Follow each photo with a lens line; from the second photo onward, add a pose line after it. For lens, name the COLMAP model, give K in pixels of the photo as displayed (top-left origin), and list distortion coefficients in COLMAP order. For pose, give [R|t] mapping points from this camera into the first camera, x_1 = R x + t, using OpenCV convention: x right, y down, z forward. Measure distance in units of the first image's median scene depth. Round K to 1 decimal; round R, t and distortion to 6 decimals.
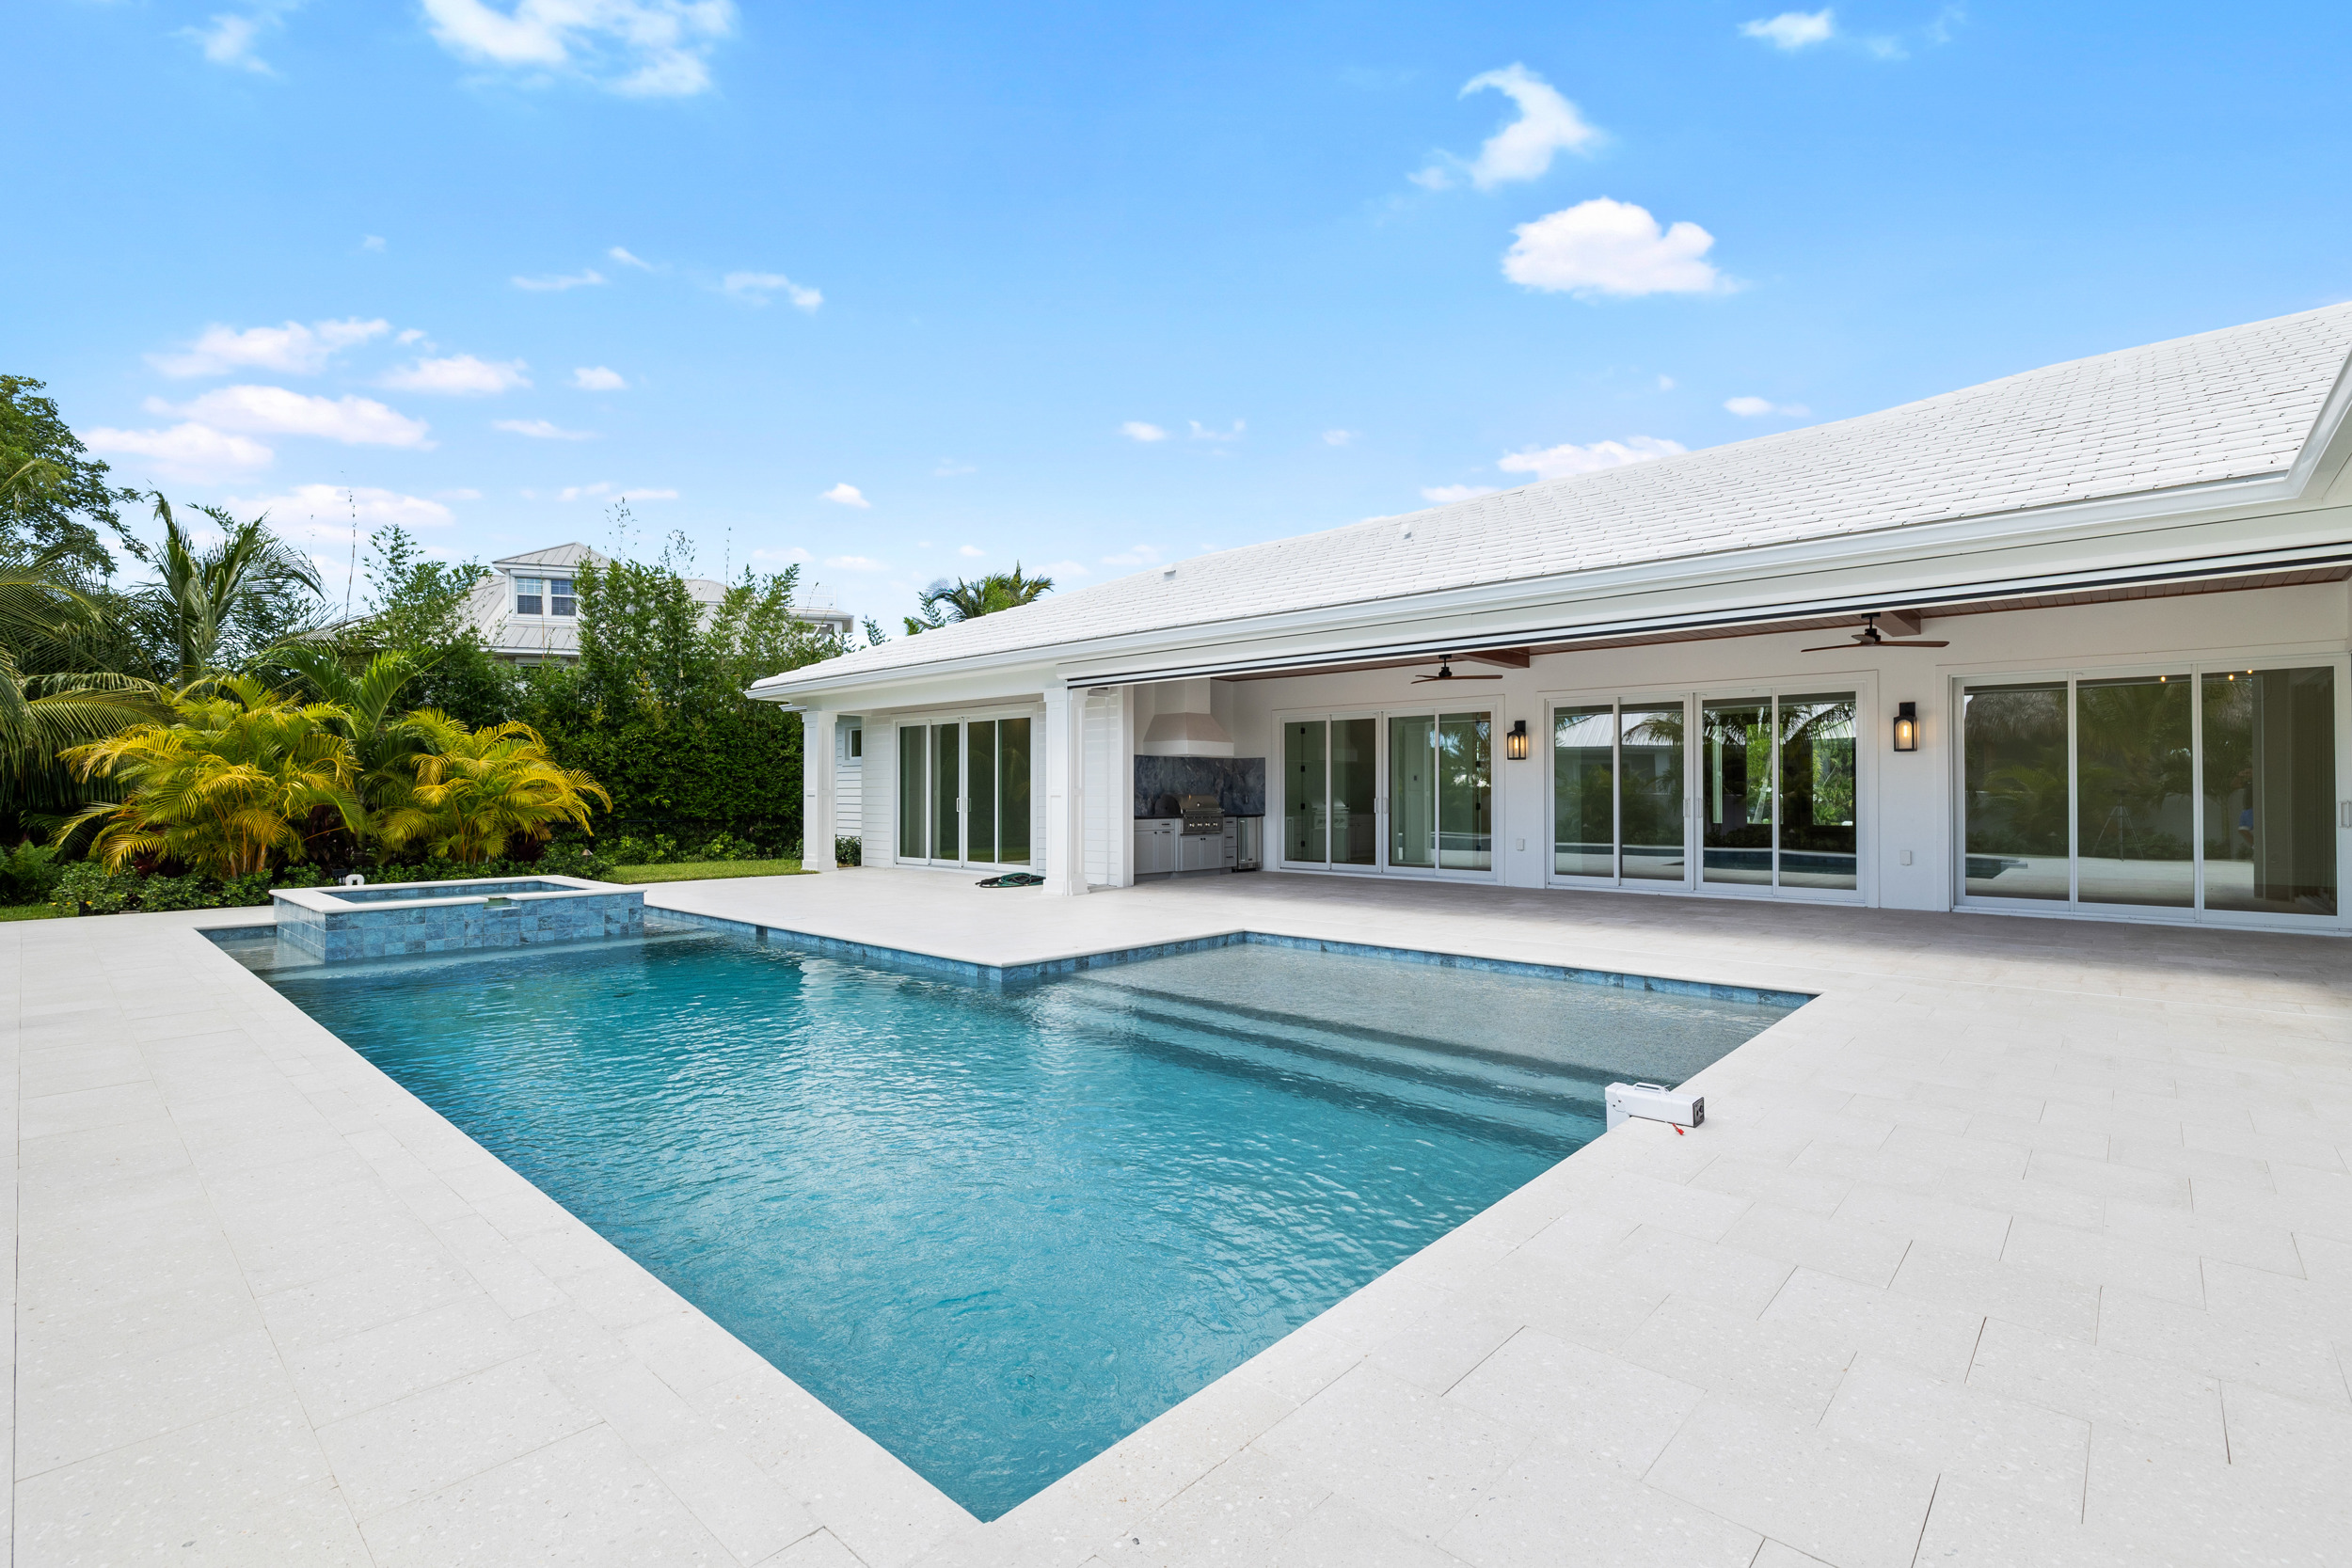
lens RADIAL K [[1072.1, 0, 1170.9], [0, 1072.1, 784.6], [0, 0, 1]] dist [-0.010966, -0.000226]
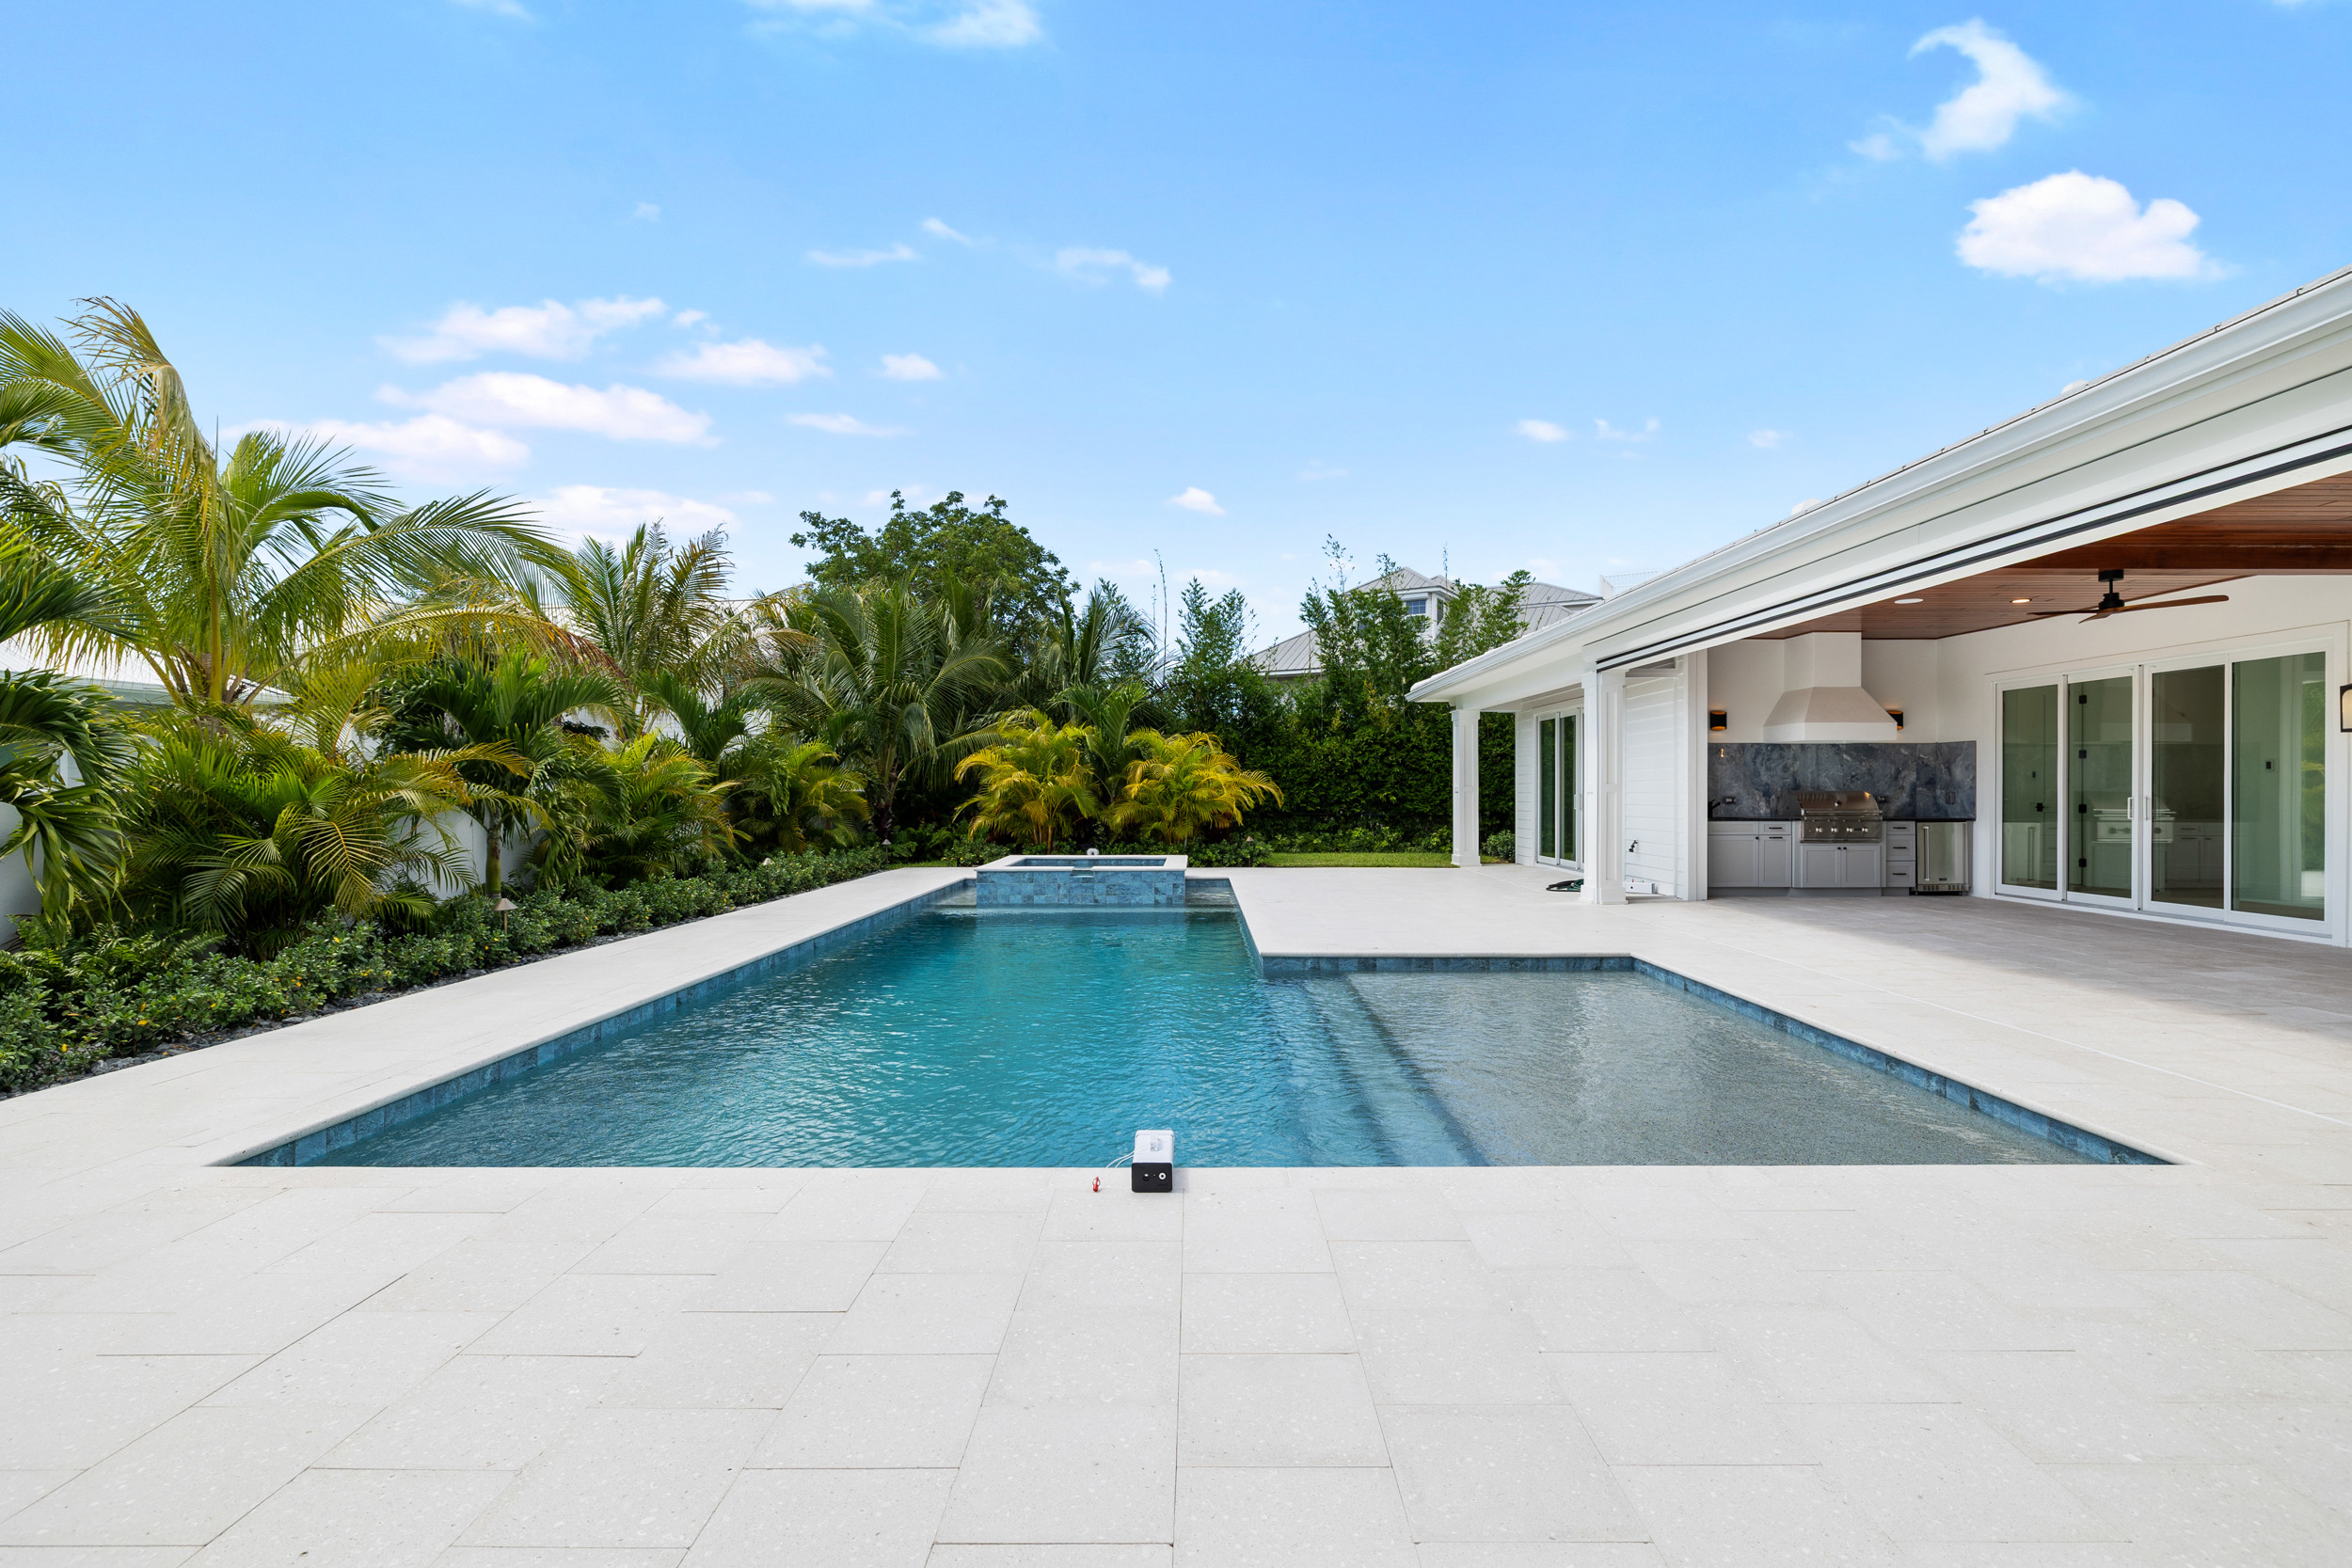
lens RADIAL K [[1072.1, 0, 1168.5], [0, 1072.1, 793.2], [0, 0, 1]] dist [-0.010966, -0.000226]
pose [[0.667980, 0.002235, -0.744176, 0.312260], [0.006129, 0.999945, 0.008504, 0.001346], [0.744154, -0.010242, 0.667930, 0.132332]]
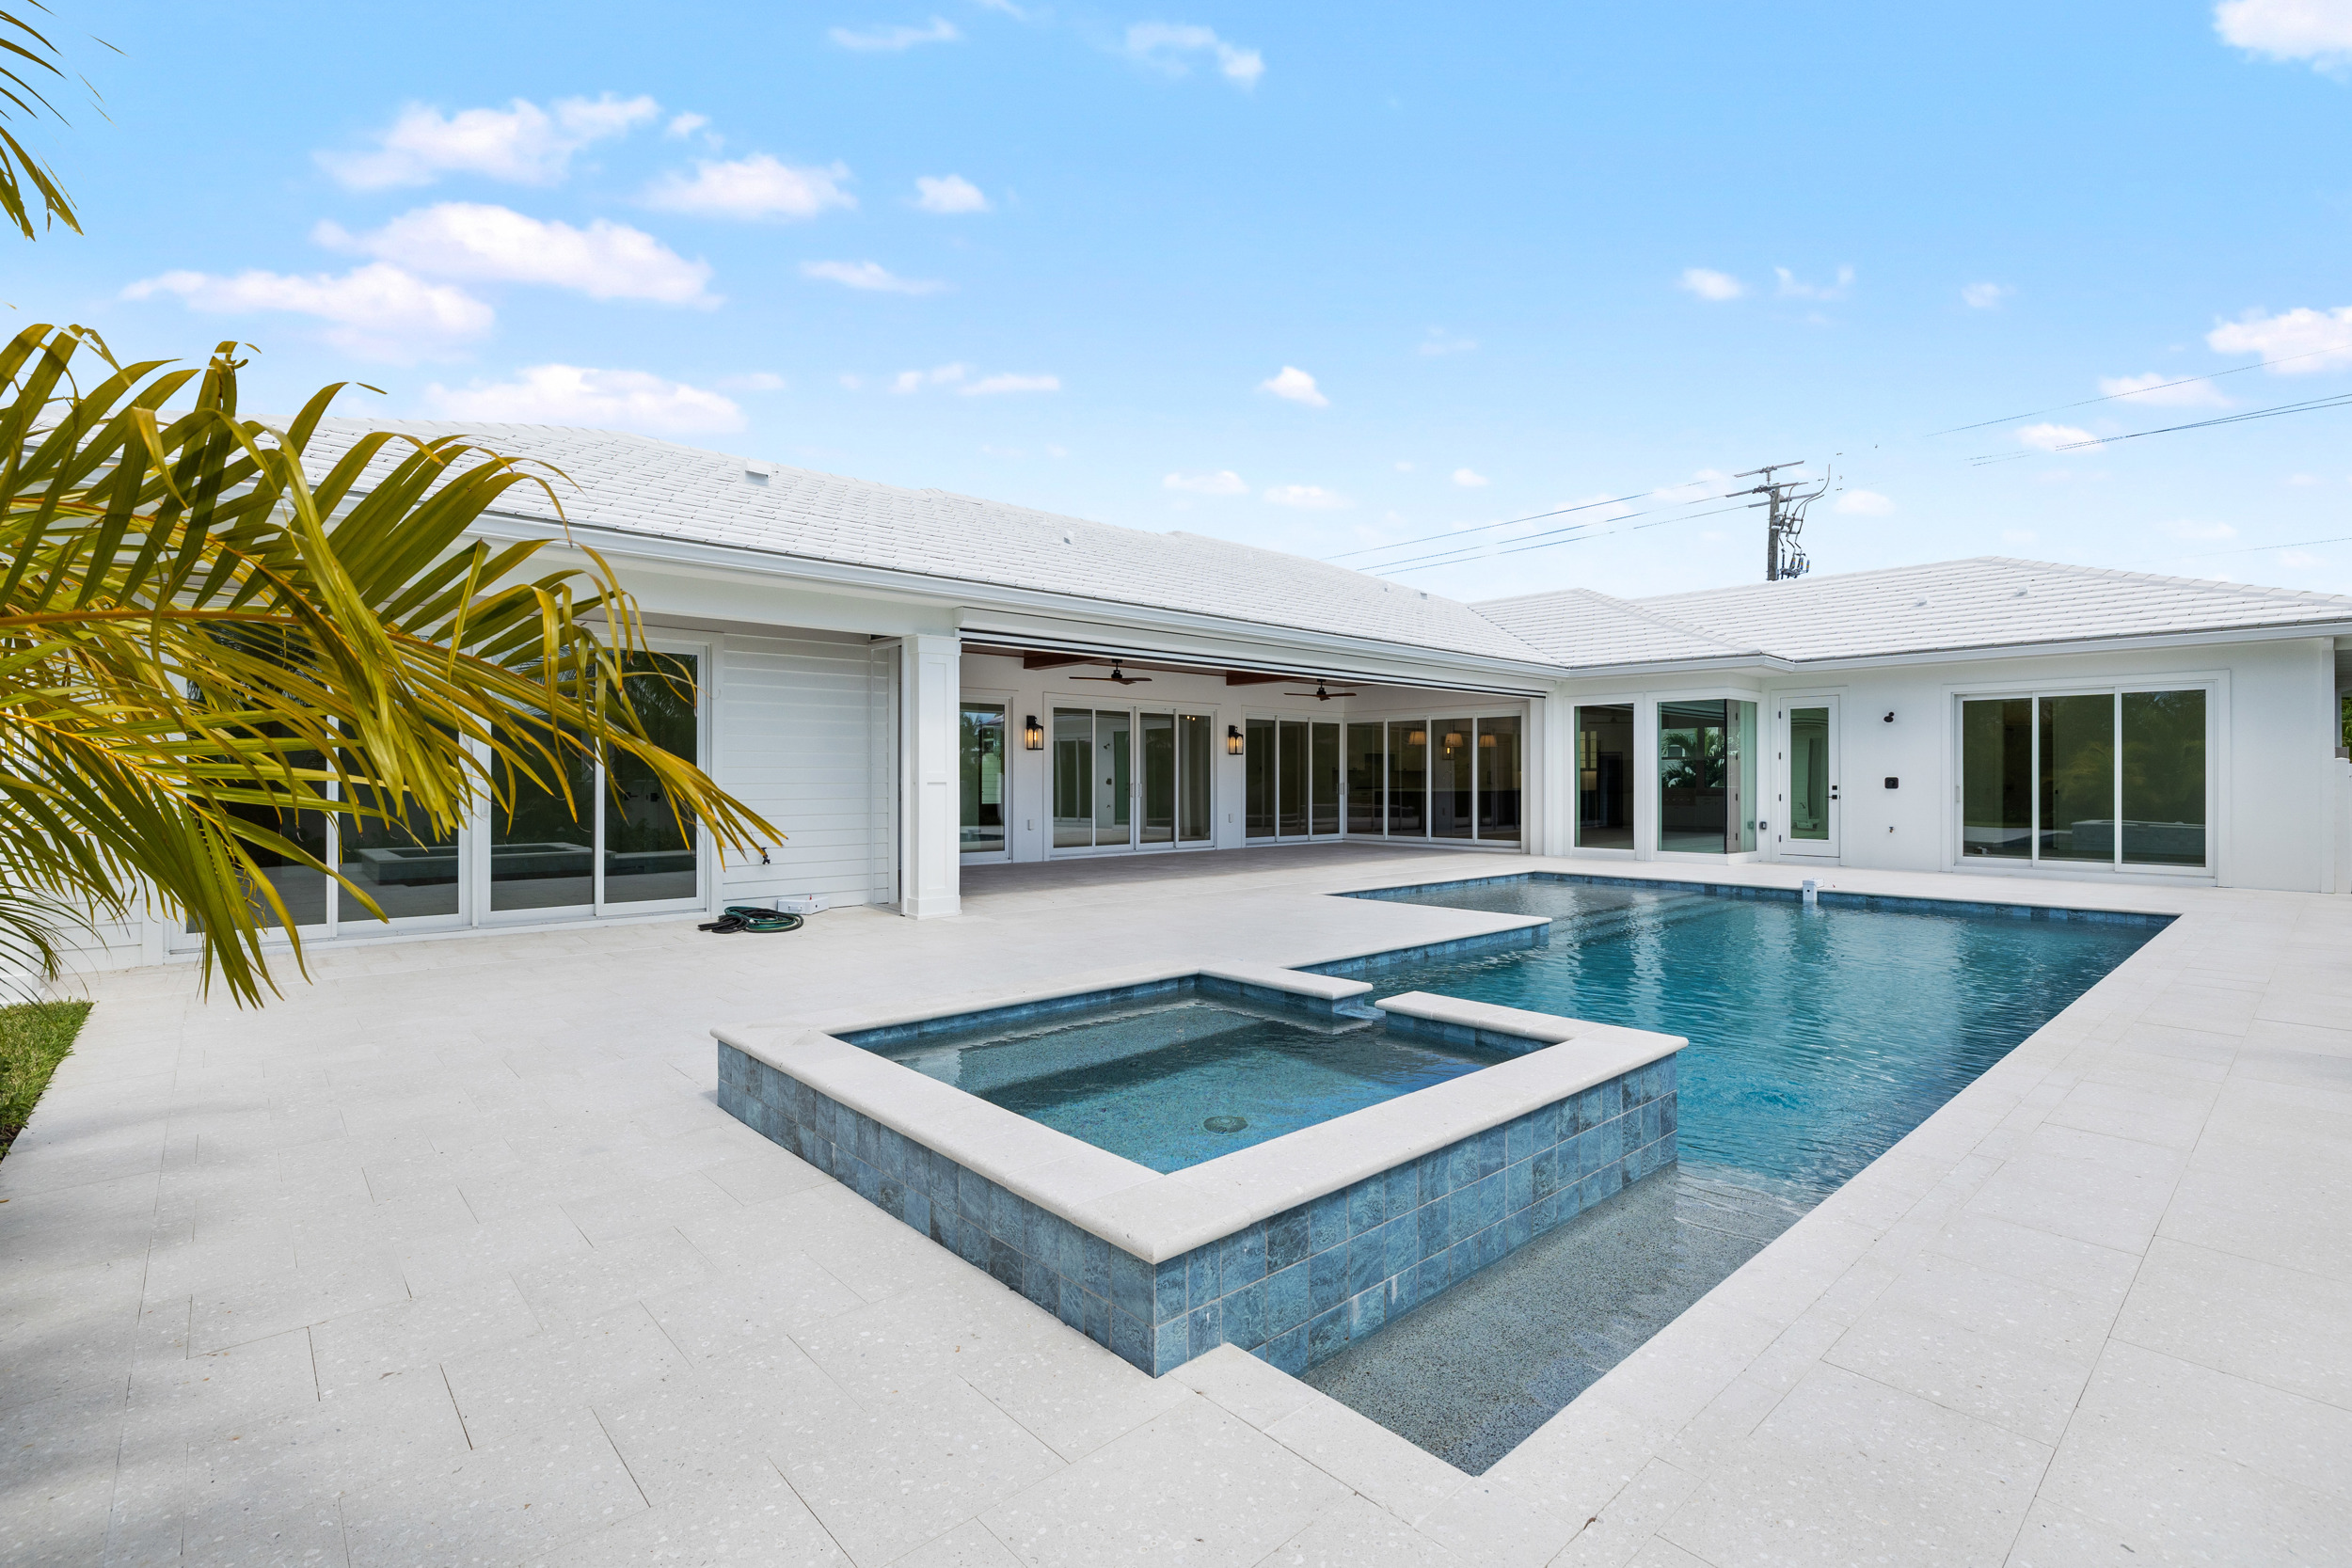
lens RADIAL K [[1072.1, 0, 1189.2], [0, 1072.1, 785.3], [0, 0, 1]] dist [-0.010966, -0.000226]
pose [[0.078744, -0.004851, 0.996883, -0.786927], [-0.010215, 0.999932, 0.005673, 0.006148], [-0.996843, -0.010630, 0.078689, 0.733486]]
